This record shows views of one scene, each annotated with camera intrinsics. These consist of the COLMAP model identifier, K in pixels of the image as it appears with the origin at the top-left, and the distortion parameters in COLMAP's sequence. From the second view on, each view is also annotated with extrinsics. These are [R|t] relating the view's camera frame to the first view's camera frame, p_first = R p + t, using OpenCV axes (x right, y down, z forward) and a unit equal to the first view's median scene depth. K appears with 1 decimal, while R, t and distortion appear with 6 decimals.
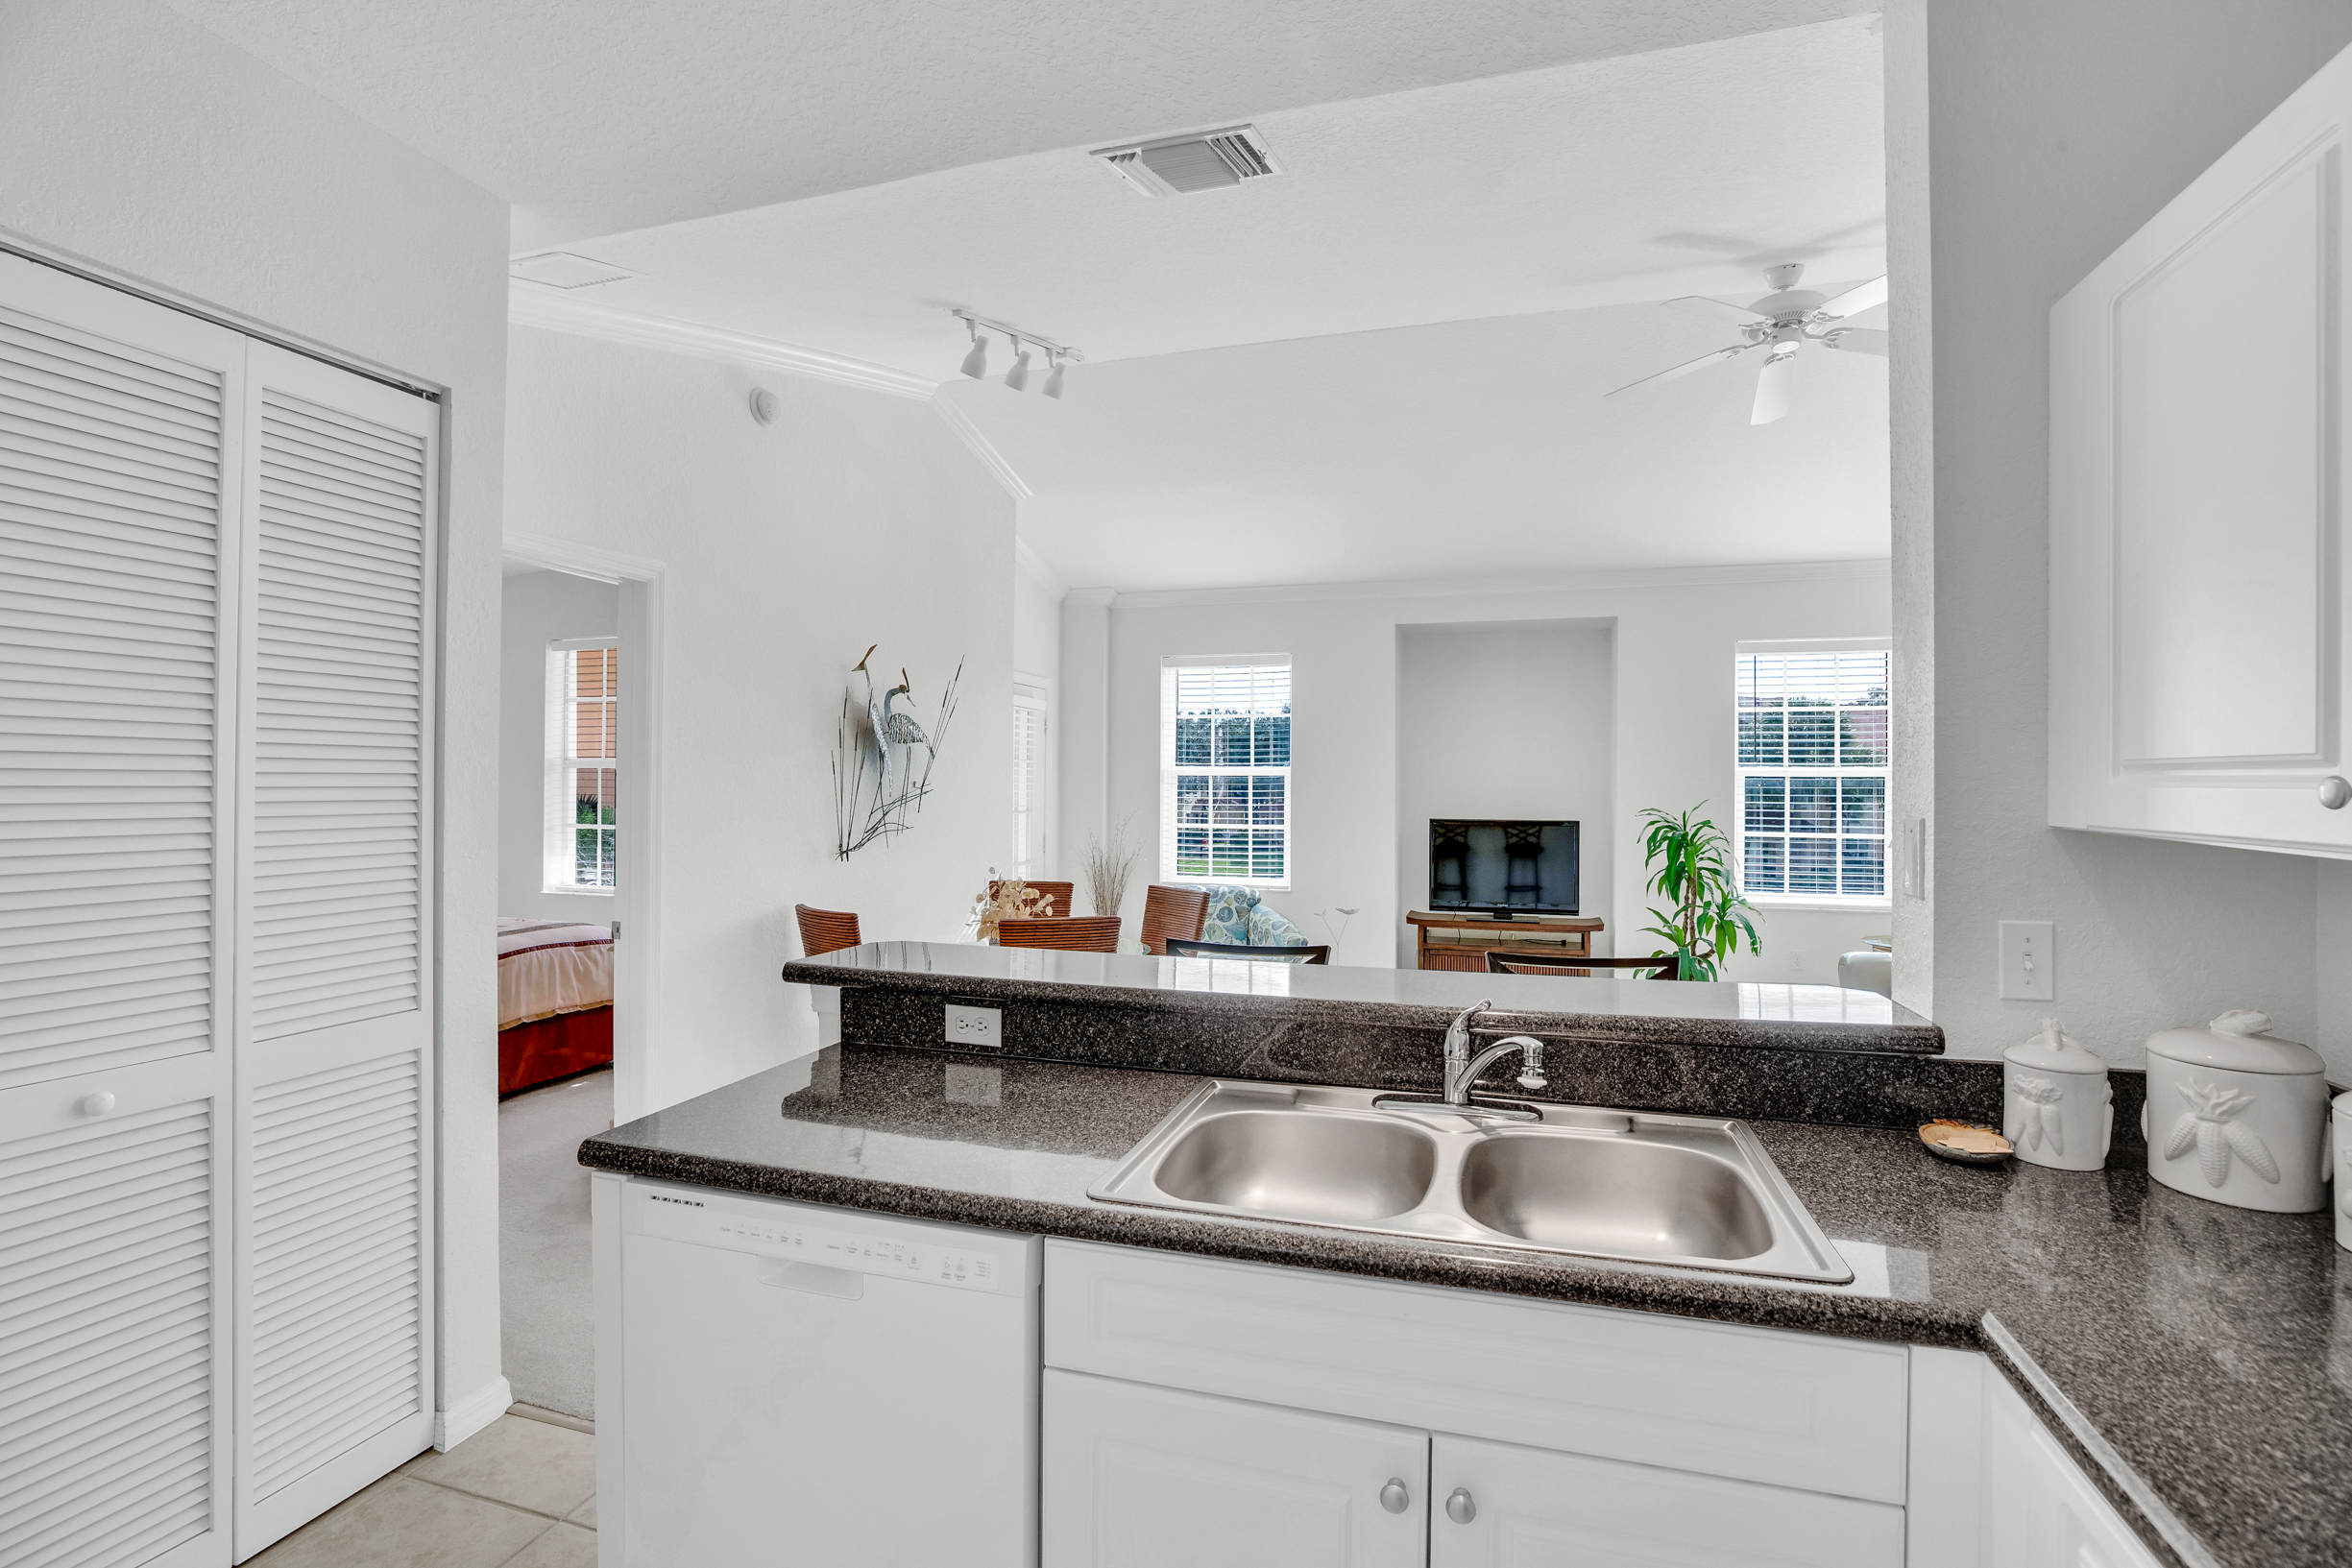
lens RADIAL K [[1080.4, 0, 1187.0], [0, 1080.4, 777.0], [0, 0, 1]] dist [-0.047404, 0.014959]
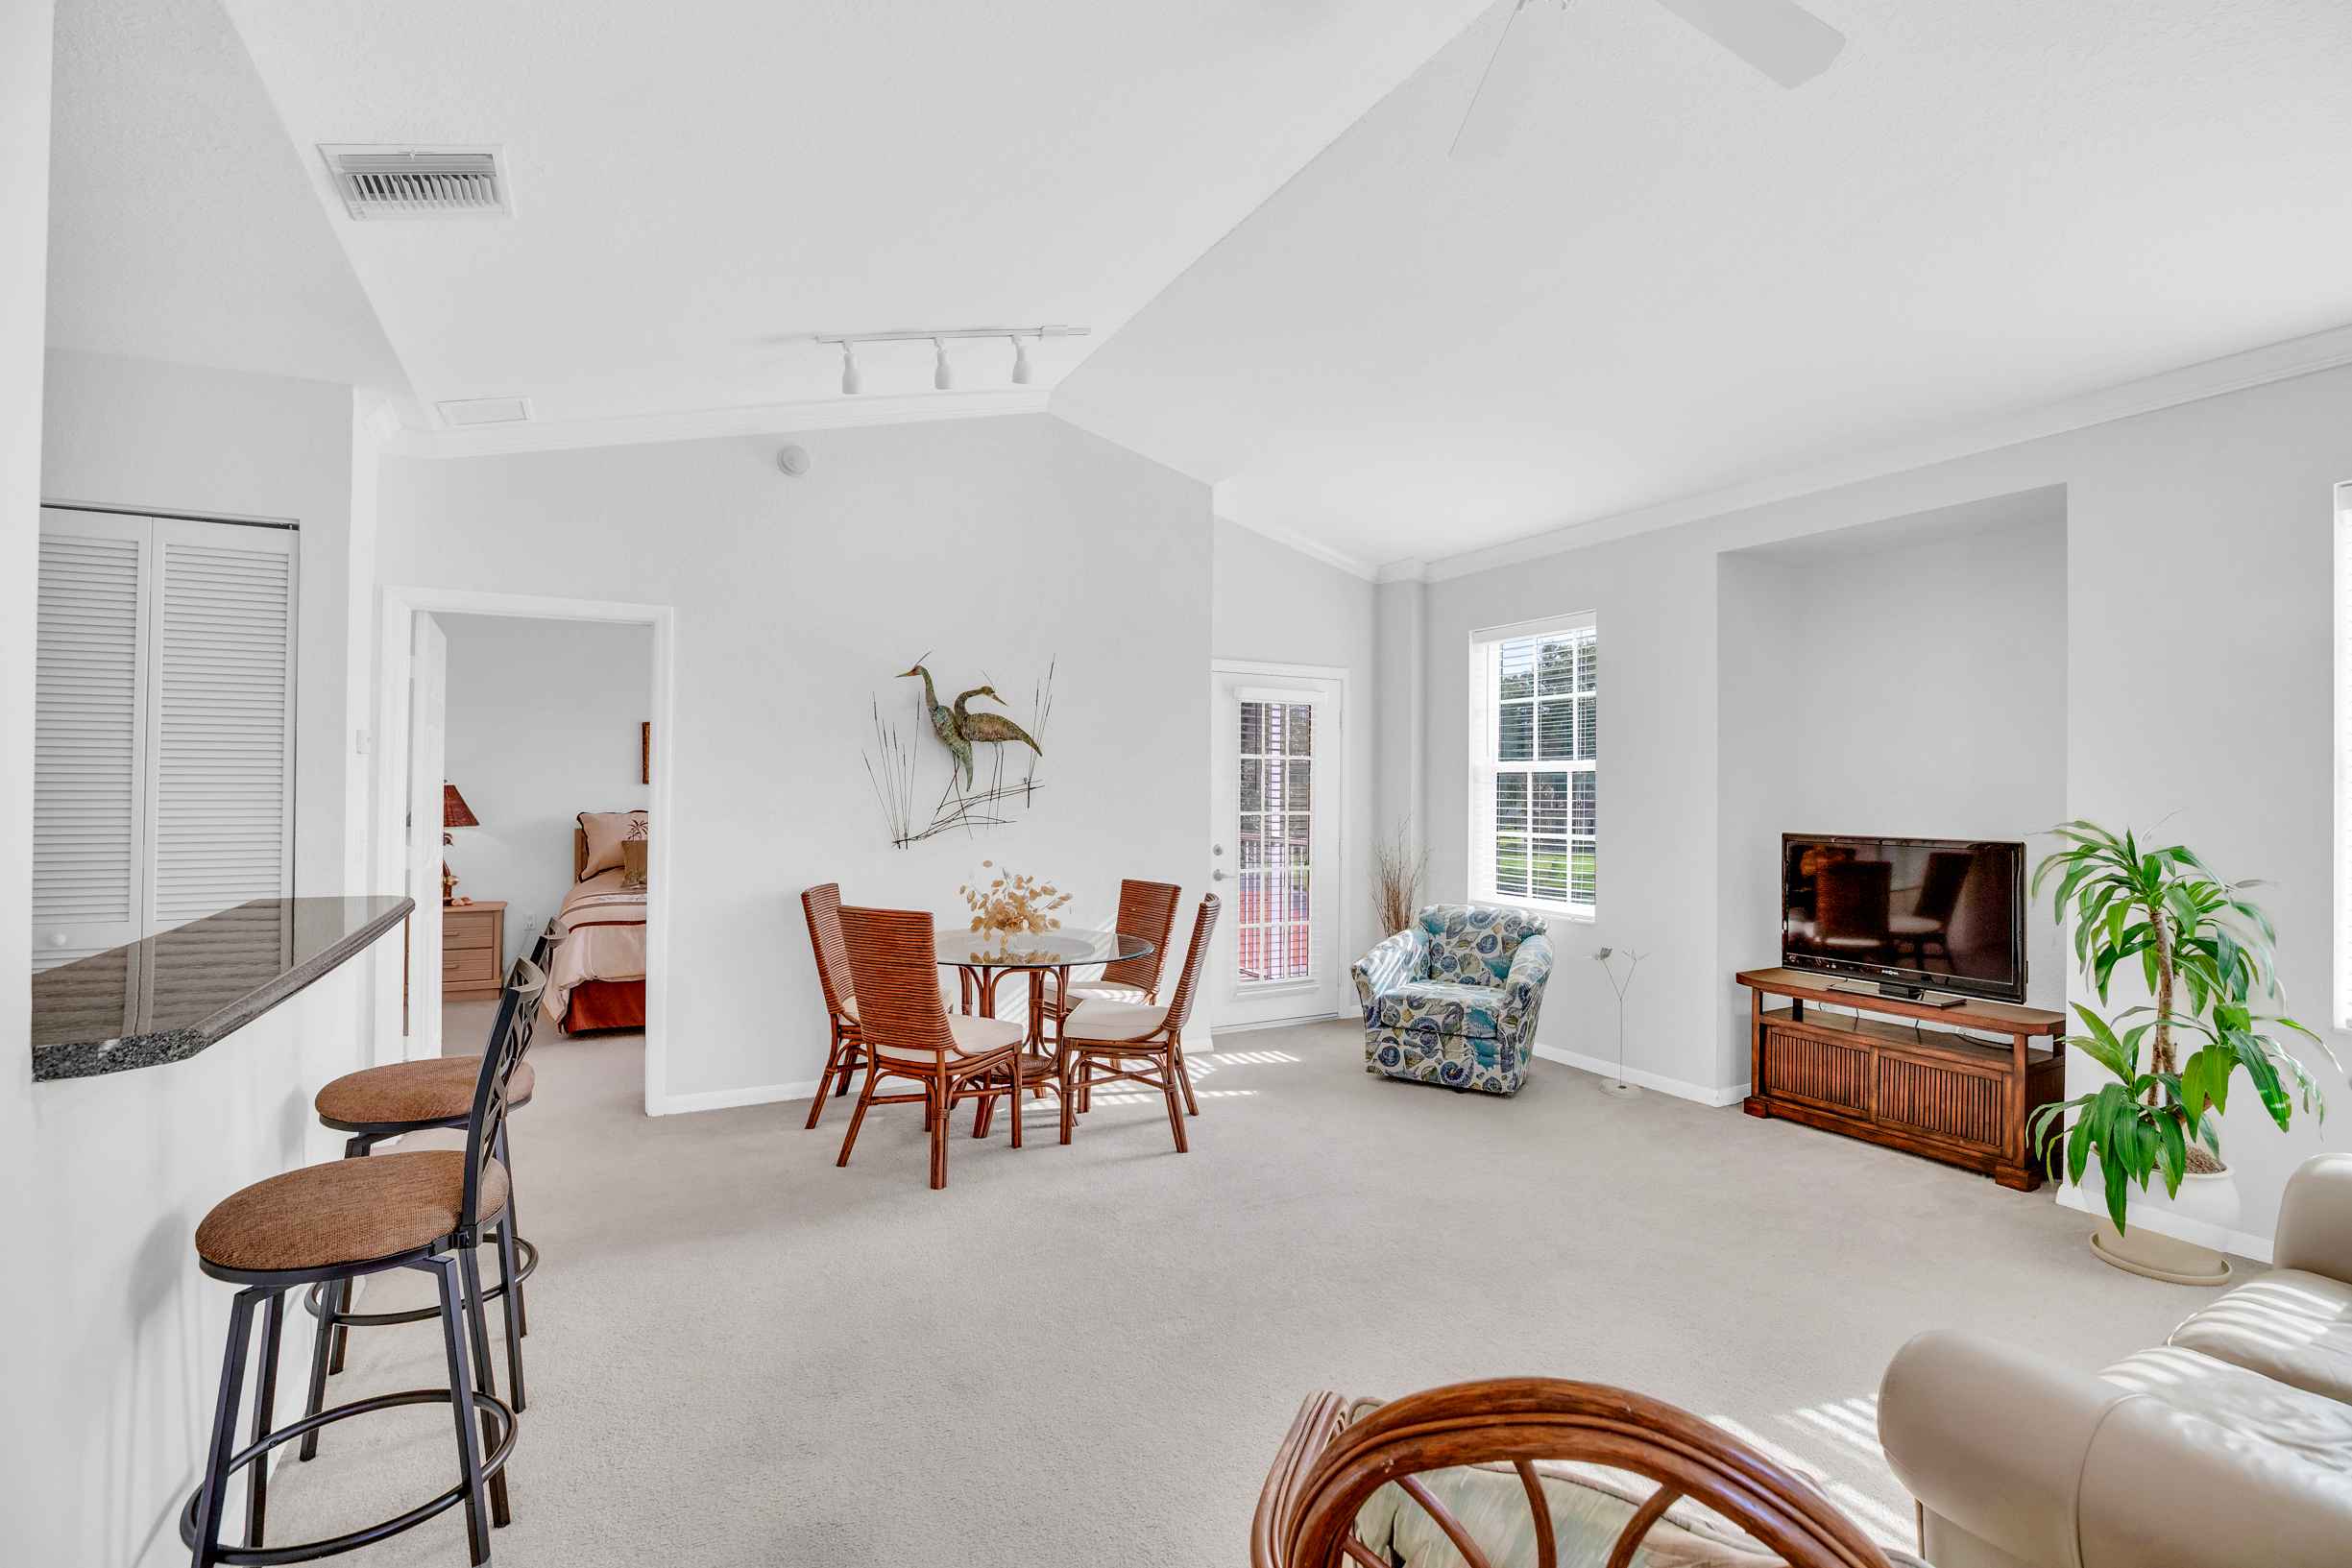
lens RADIAL K [[1080.4, 0, 1187.0], [0, 1080.4, 777.0], [0, 0, 1]] dist [-0.047404, 0.014959]
pose [[0.714128, -0.007184, -0.699979, 0.627573], [0.001752, 0.999963, -0.008475, 0.013202], [0.700013, 0.004826, 0.714113, 0.385302]]
